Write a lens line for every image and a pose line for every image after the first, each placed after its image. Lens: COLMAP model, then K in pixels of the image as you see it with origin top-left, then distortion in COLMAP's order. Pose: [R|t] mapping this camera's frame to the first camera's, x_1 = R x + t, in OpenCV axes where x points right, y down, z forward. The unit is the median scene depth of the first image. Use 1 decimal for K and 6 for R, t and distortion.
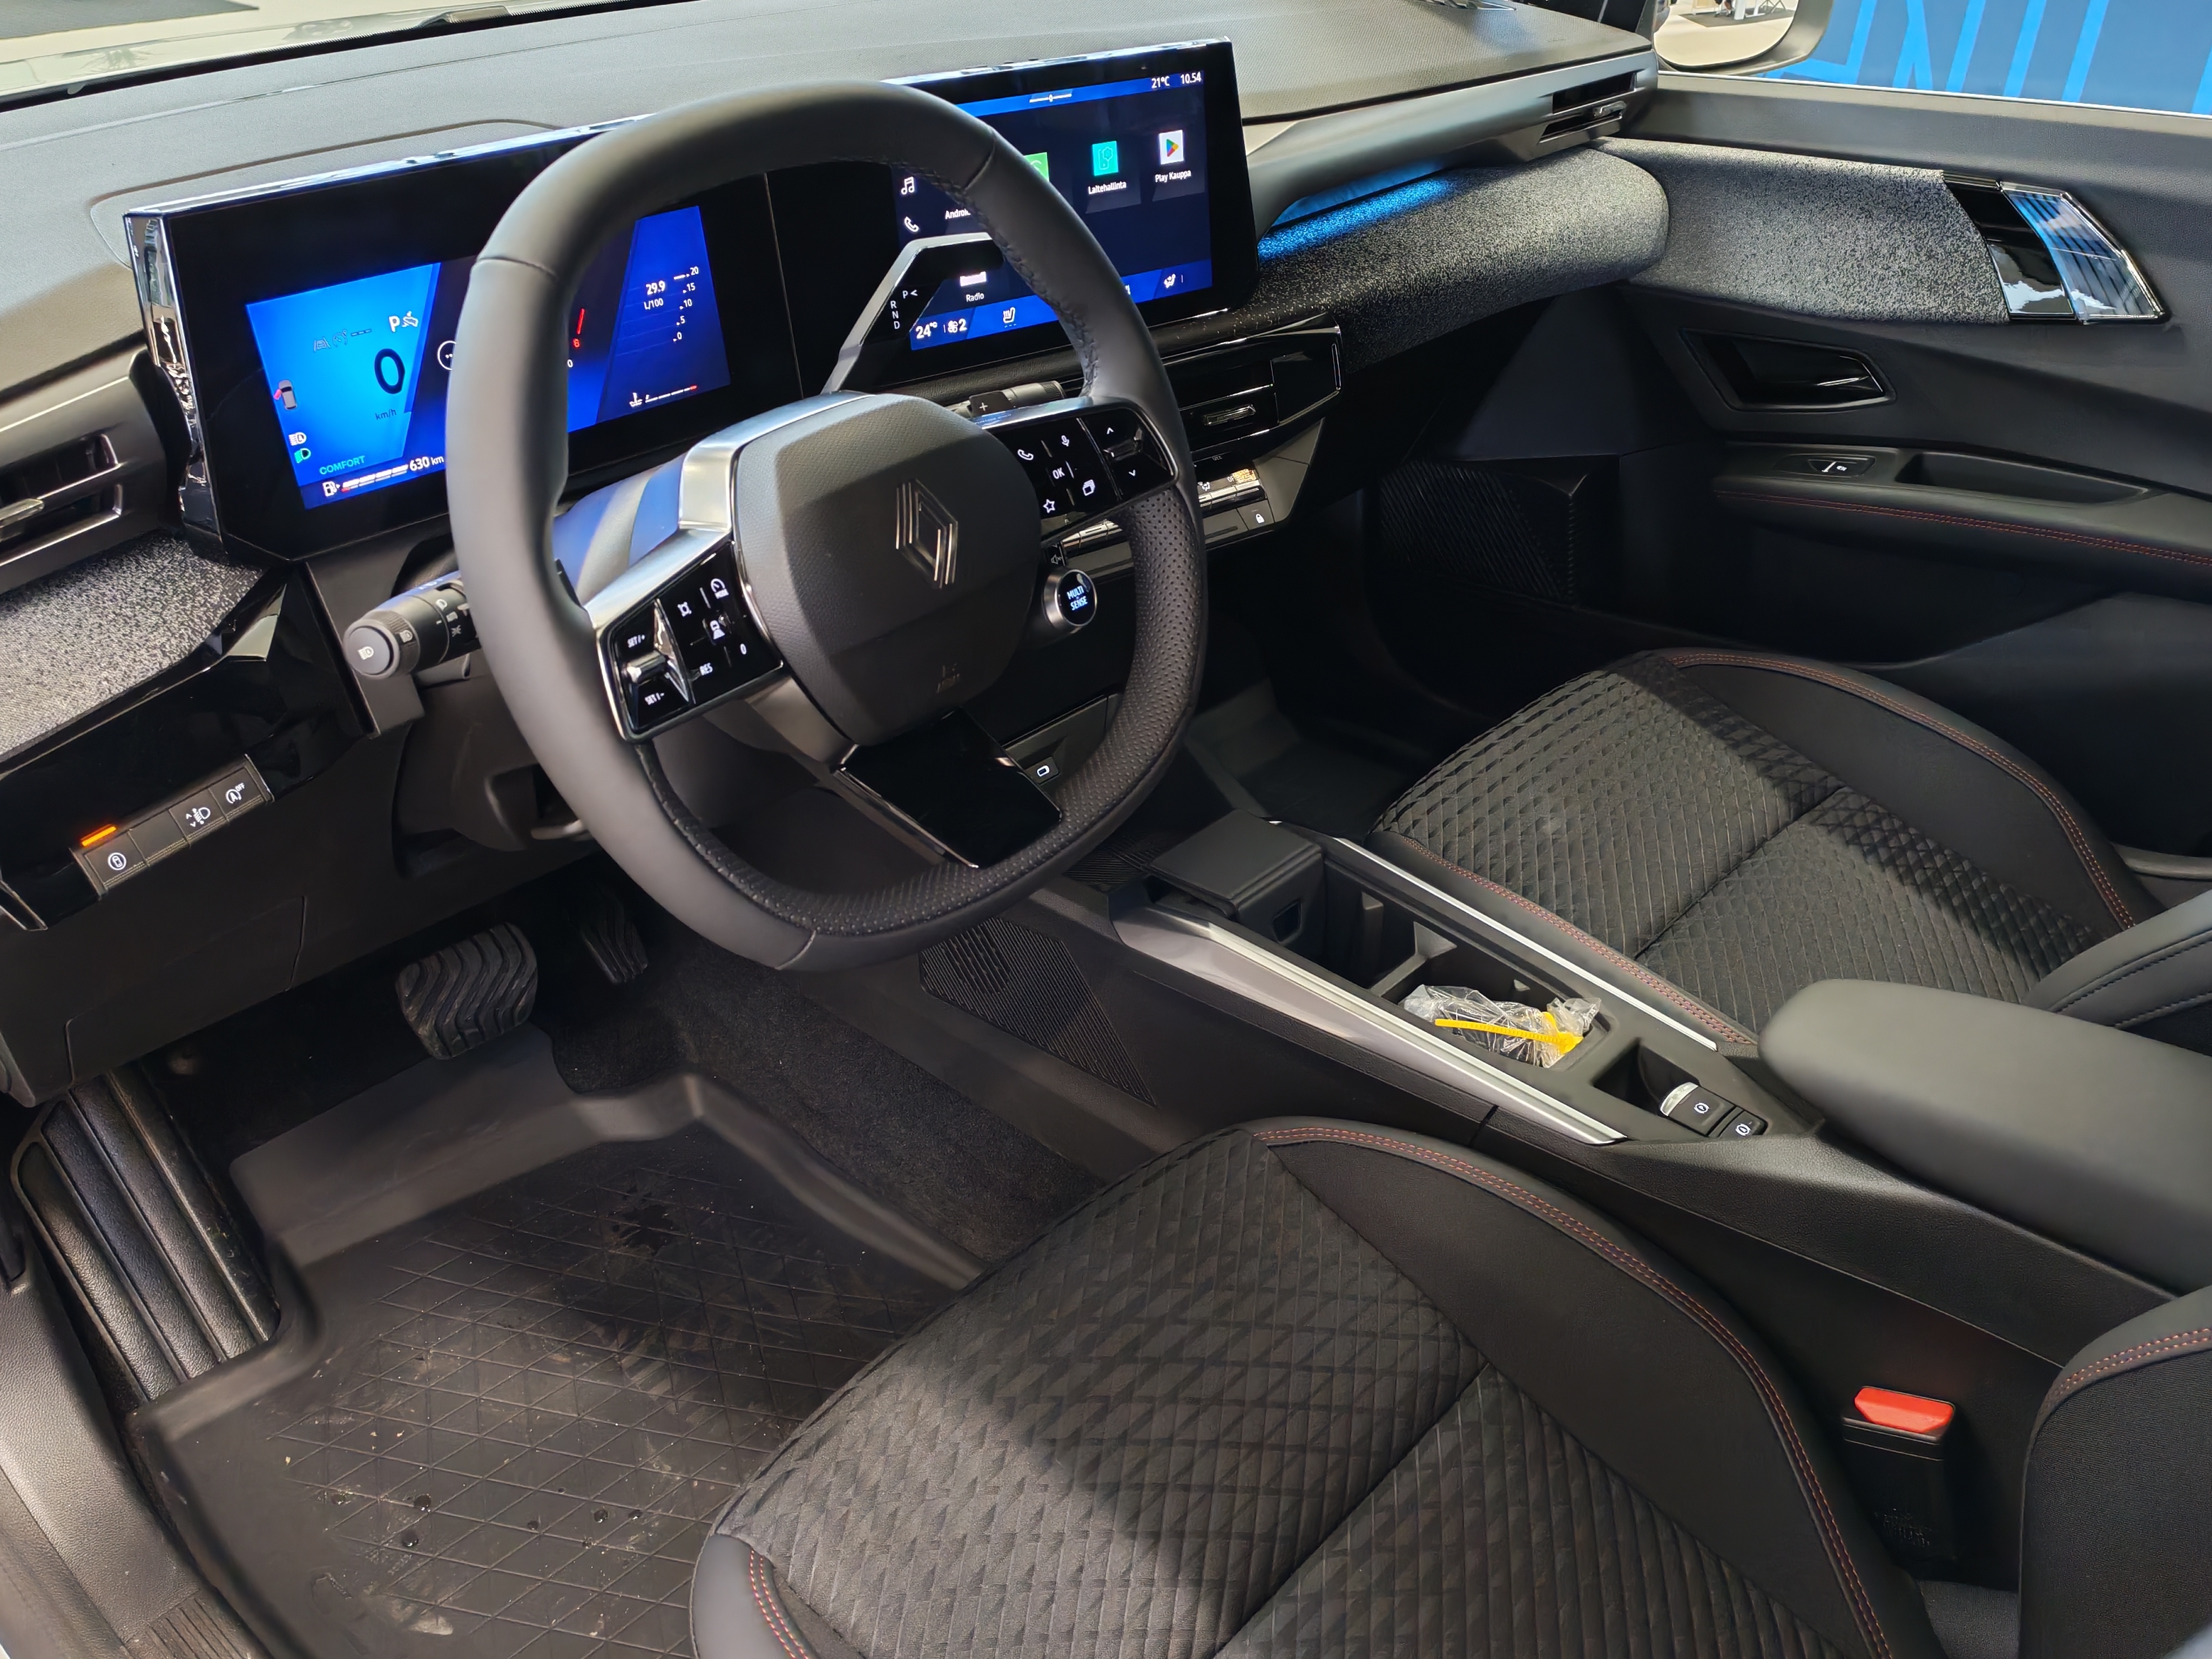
lens RADIAL K [[1919.8, 0, 1096.5], [0, 1919.8, 820.0], [0, 0, 1]] dist [0.067674, -0.057888]
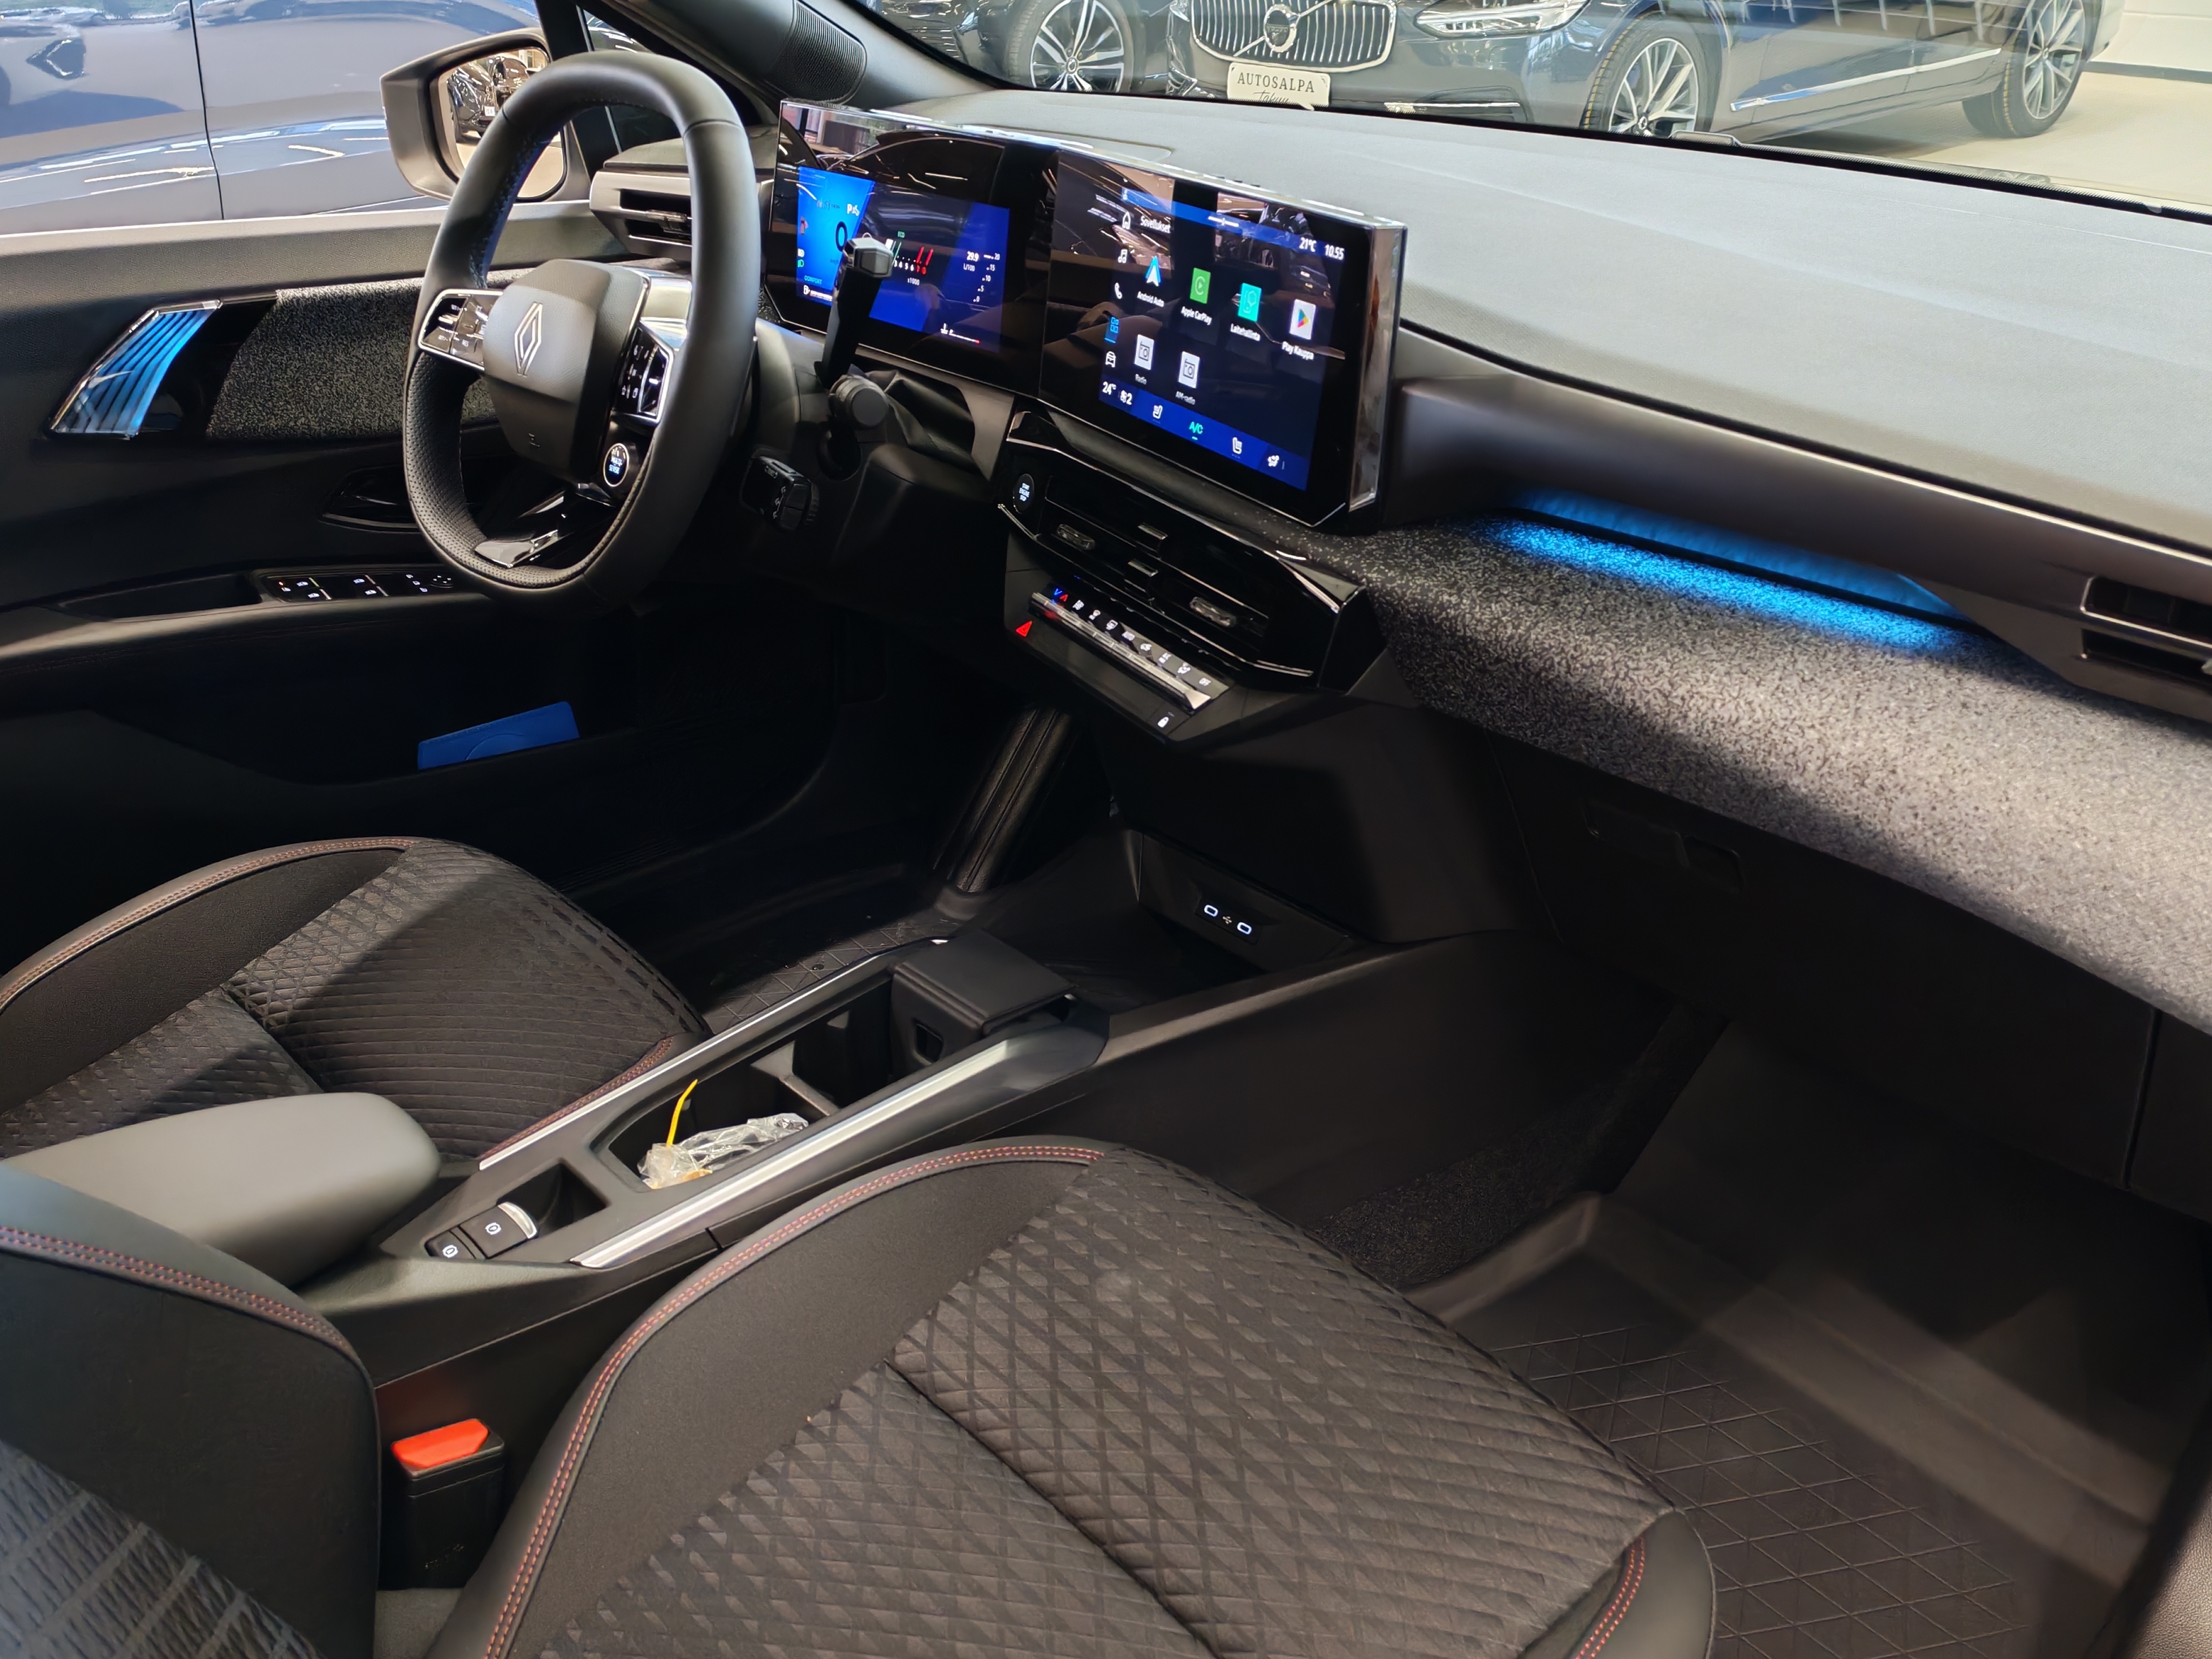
lens RADIAL K [[1919.8, 0, 1122.3], [0, 1919.8, 849.2], [0, 0, 1]] dist [0.067674, -0.057888]
pose [[-0.105205, 0.448497, -0.887571, 0.943566], [-0.525660, 0.732561, 0.432476, -0.511724], [0.844164, 0.512059, 0.158688, 0.921556]]
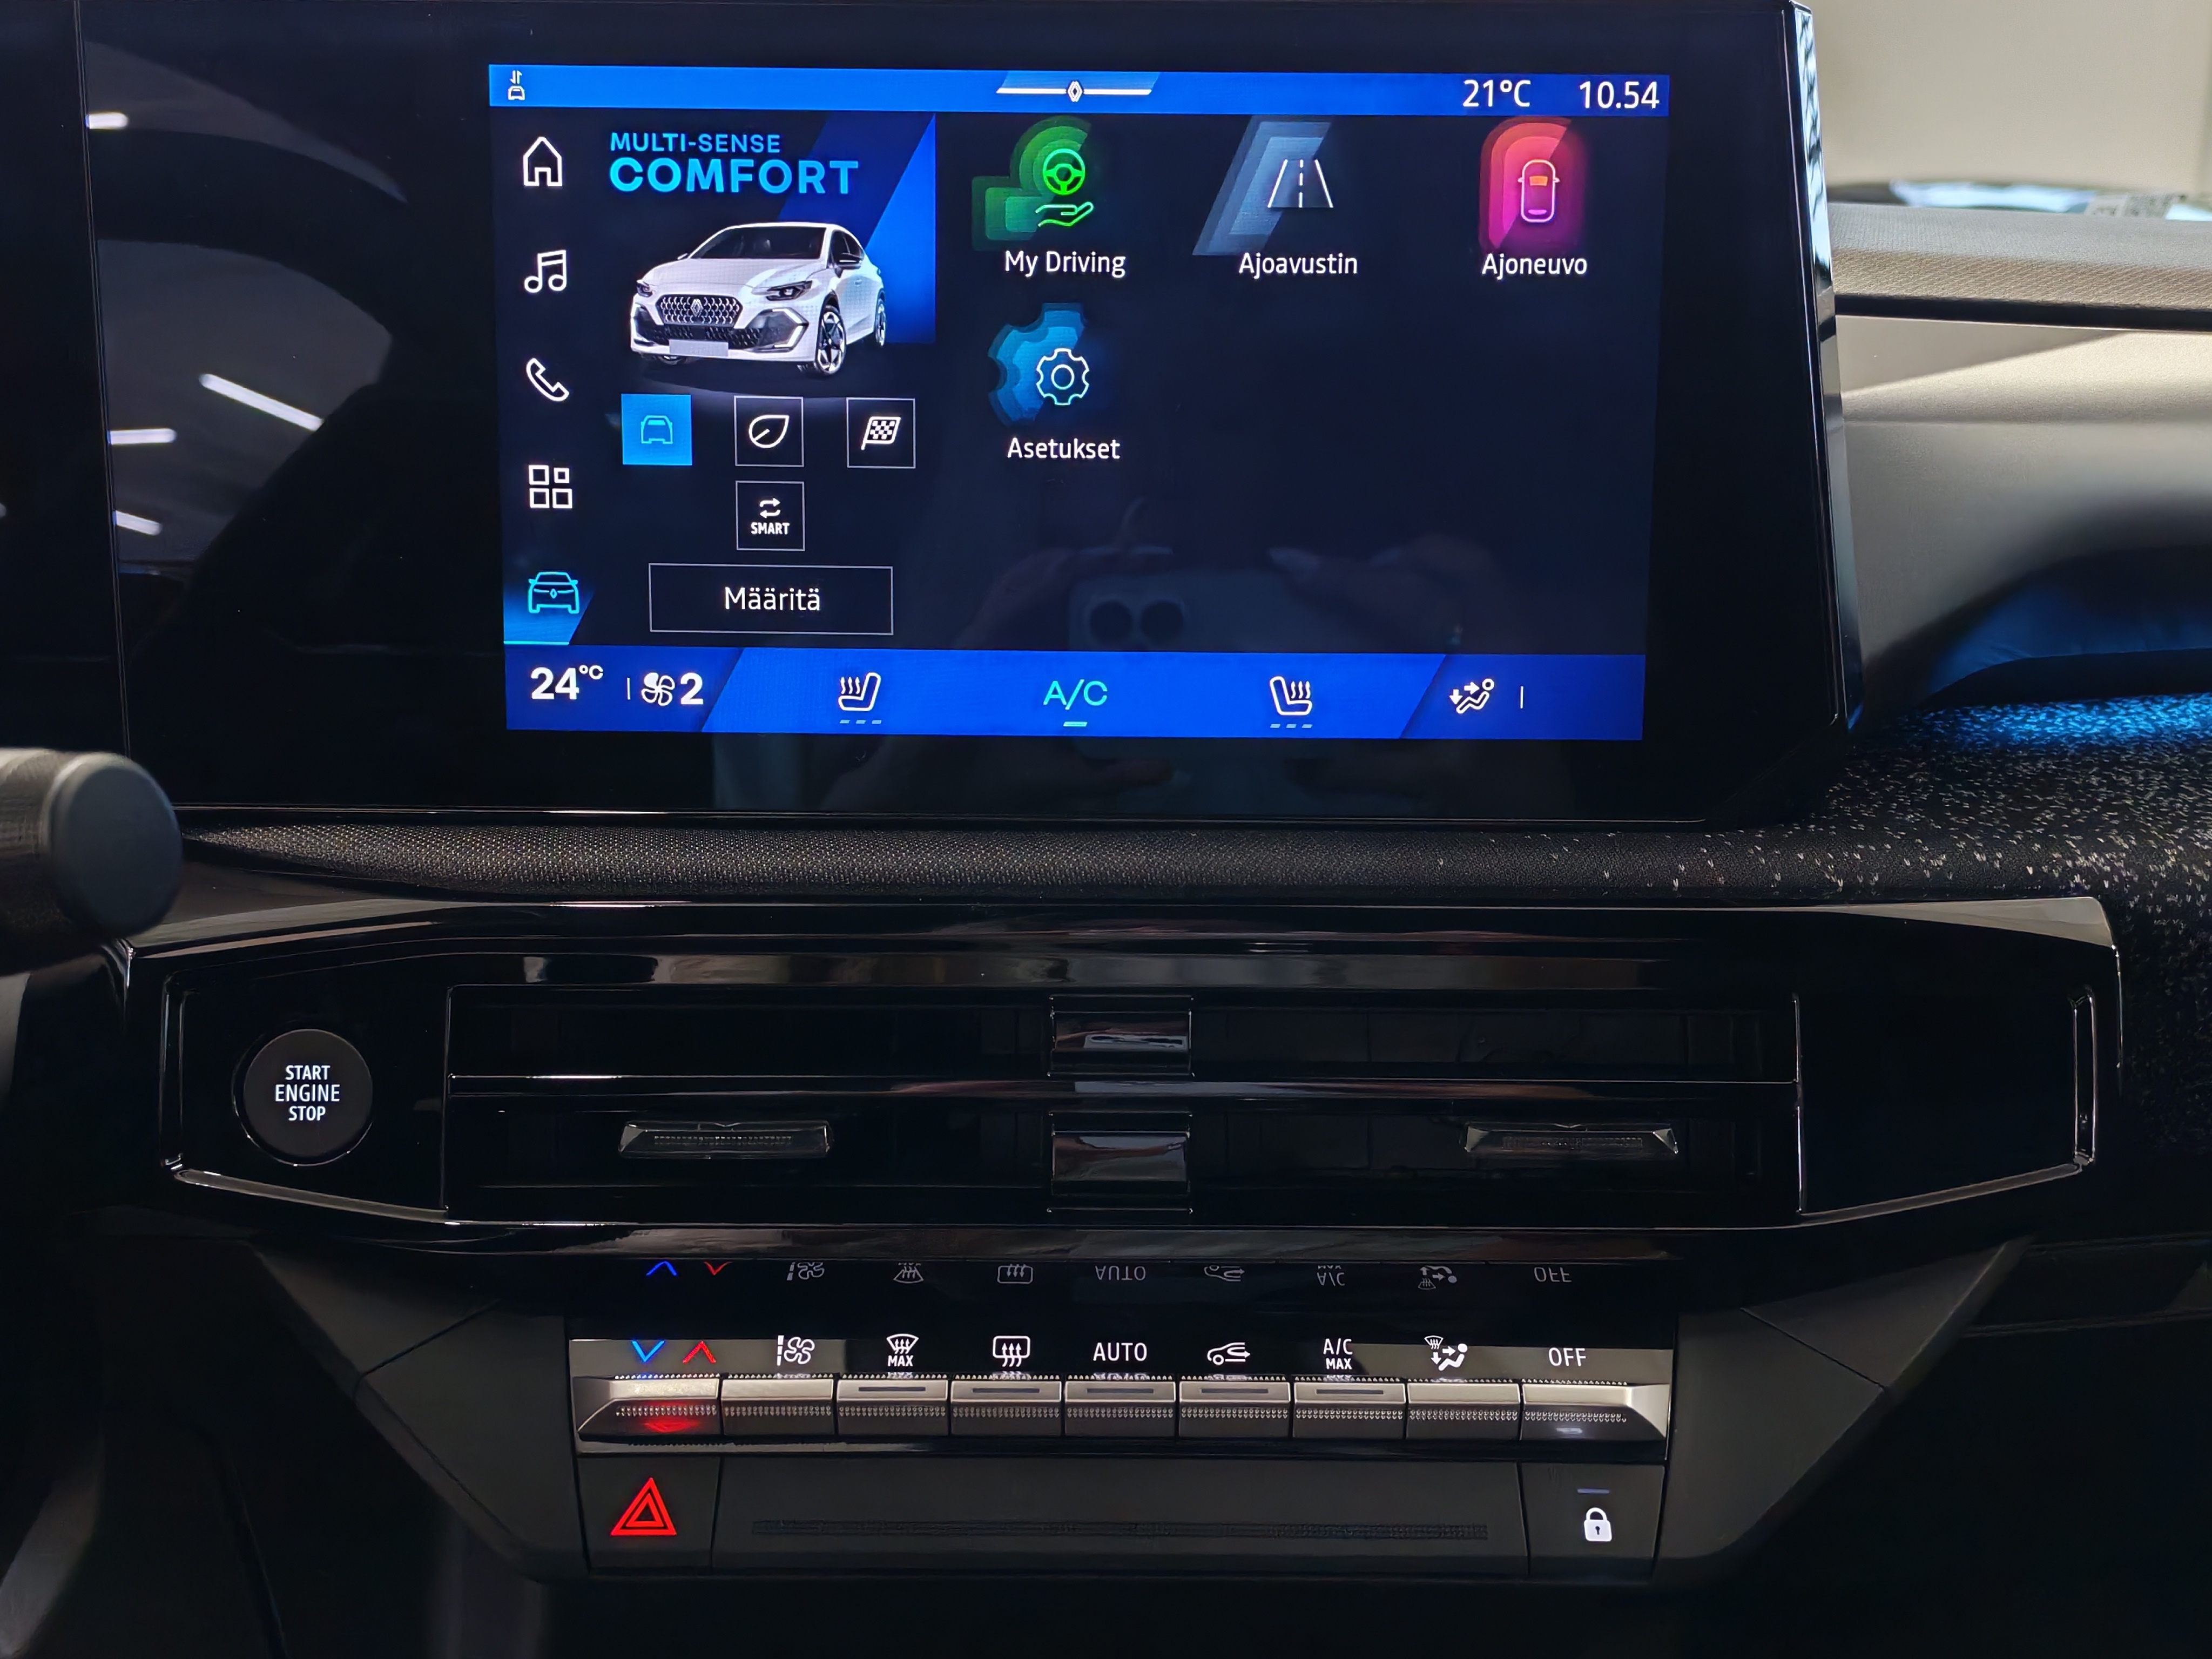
lens RADIAL K [[2178.7, 0, 1118.3], [0, 2178.7, 828.9], [0, 0, 1]] dist [0.050428, 0.000000]
pose [[0.799871, 0.141869, -0.583163, 0.210735], [-0.313378, 0.927410, -0.204216, -0.172529], [0.511859, 0.346097, 0.786268, 0.717716]]
